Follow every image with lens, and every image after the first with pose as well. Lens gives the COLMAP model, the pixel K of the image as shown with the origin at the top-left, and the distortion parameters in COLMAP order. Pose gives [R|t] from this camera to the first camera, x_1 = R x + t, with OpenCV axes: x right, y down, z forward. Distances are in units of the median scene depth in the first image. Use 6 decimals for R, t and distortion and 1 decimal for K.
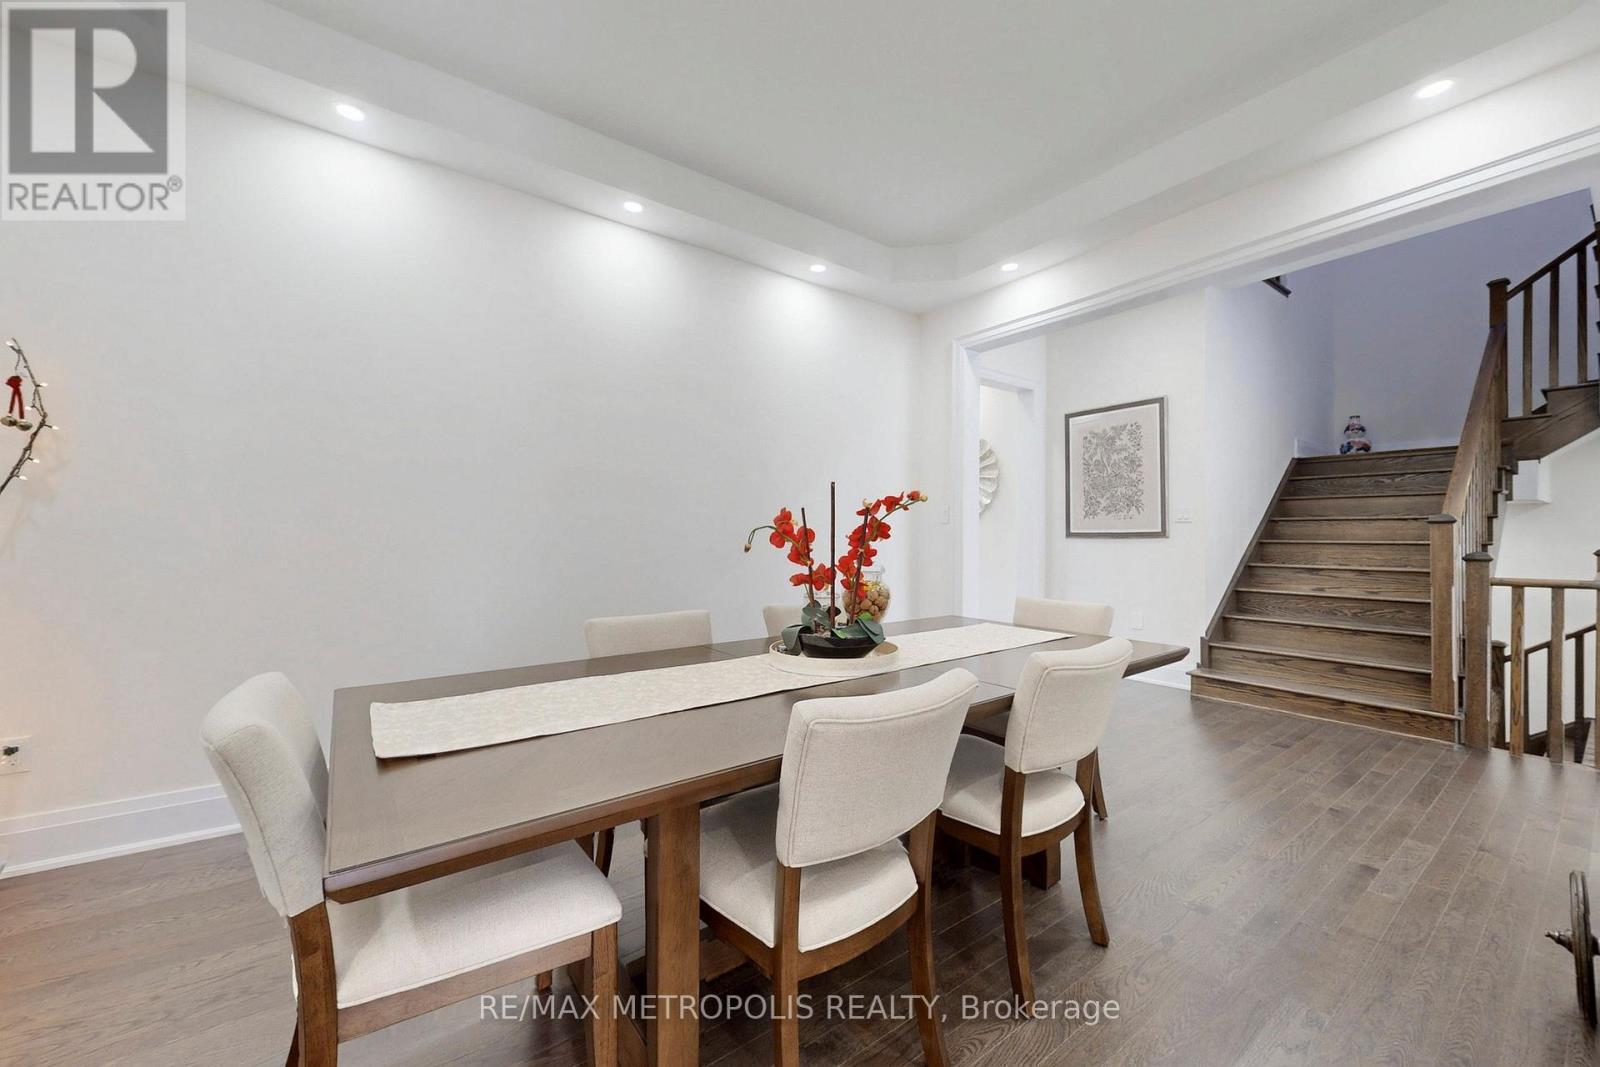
lens RADIAL K [[601.5, 0, 800.0], [0, 601.5, 533.5], [0, 0, 1]] dist [-0.000495, -0.000087]
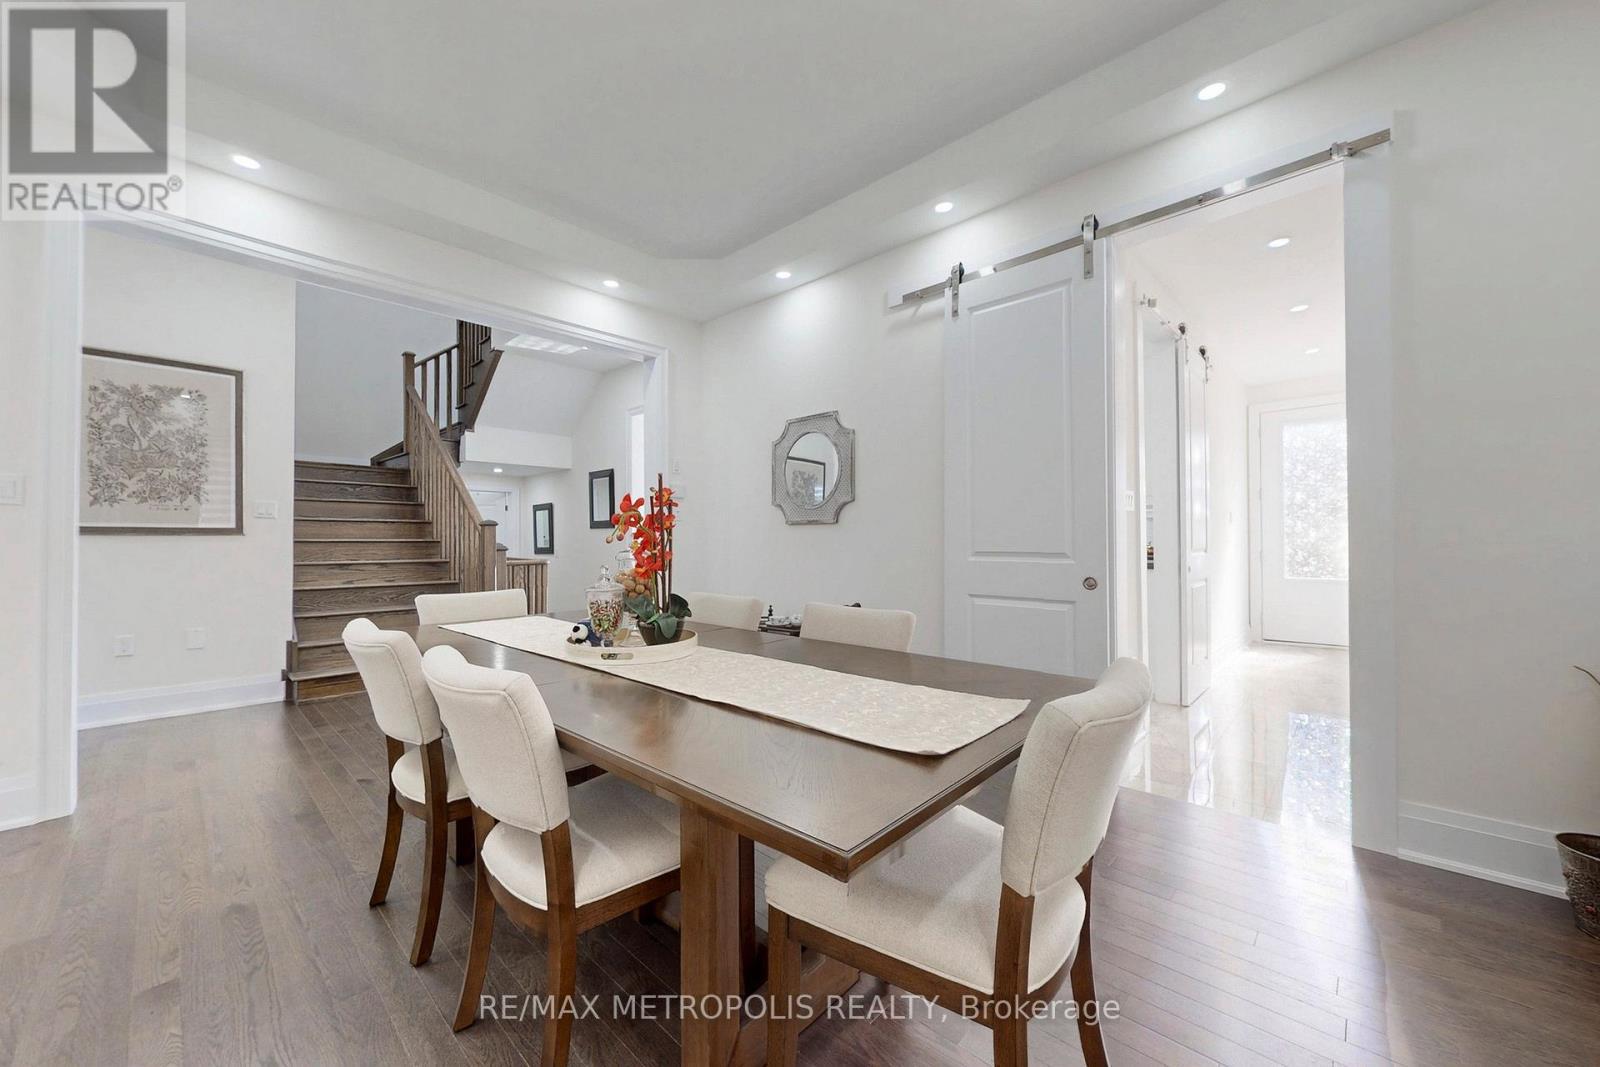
lens RADIAL K [[601.5, 0, 800.0], [0, 601.5, 533.5], [0, 0, 1]] dist [-0.000495, -0.000087]
pose [[-0.179410, 0.010651, 0.983717, -0.365514], [-0.009457, 0.999877, -0.012550, 0.008052], [-0.983729, -0.011554, -0.179287, 0.352320]]
